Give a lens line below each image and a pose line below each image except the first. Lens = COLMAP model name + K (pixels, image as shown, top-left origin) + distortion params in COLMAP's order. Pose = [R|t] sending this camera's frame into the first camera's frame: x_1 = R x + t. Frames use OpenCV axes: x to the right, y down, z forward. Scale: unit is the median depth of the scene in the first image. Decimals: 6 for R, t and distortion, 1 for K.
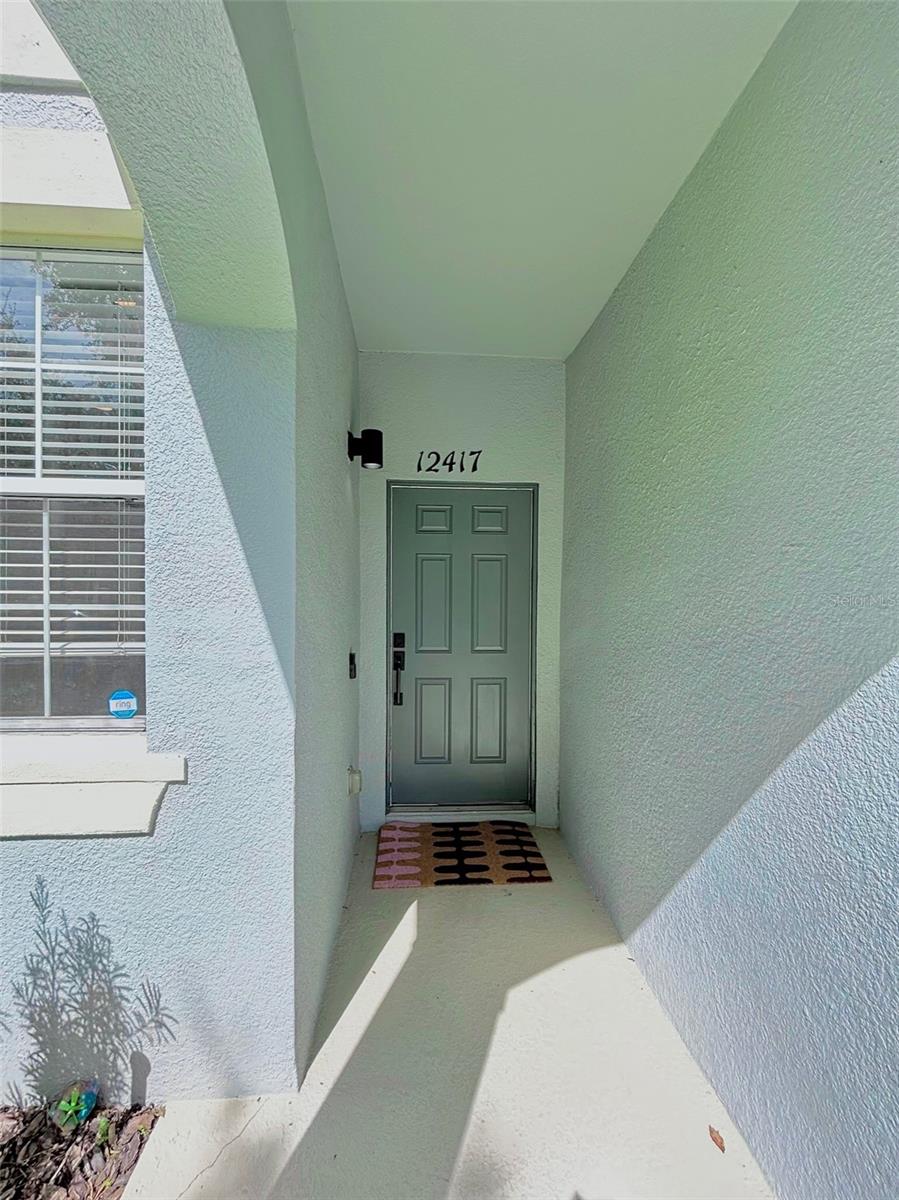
lens RADIAL K [[487.3, 0, 449.5], [0, 487.3, 600.0], [0, 0, 1]] dist [0.001037, 0.000255]
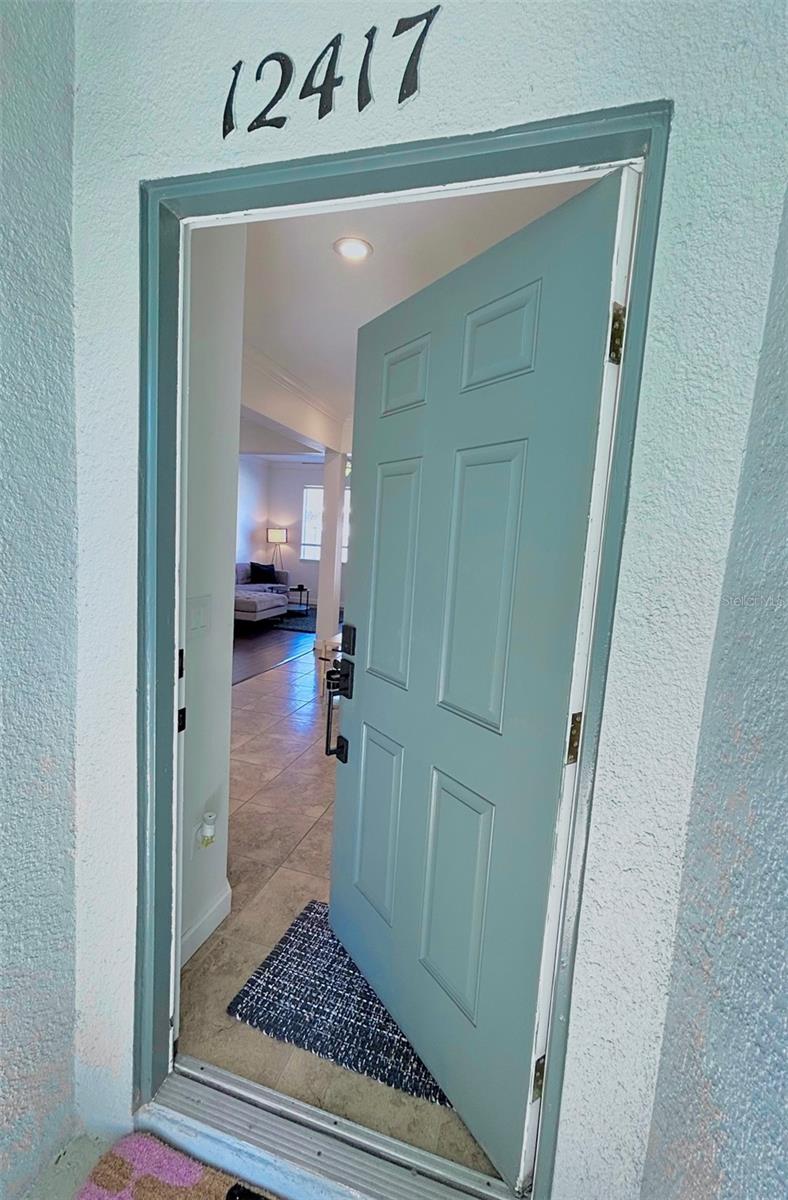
lens RADIAL K [[499.4, 0, 394.0], [0, 499.4, 600.0], [0, 0, 1]] dist [-0.019250, -0.000014]
pose [[0.936154, 0.091484, -0.339480, 0.161719], [-0.066307, 0.994167, 0.085061, -0.010412], [0.345282, -0.057120, 0.936759, 0.730660]]
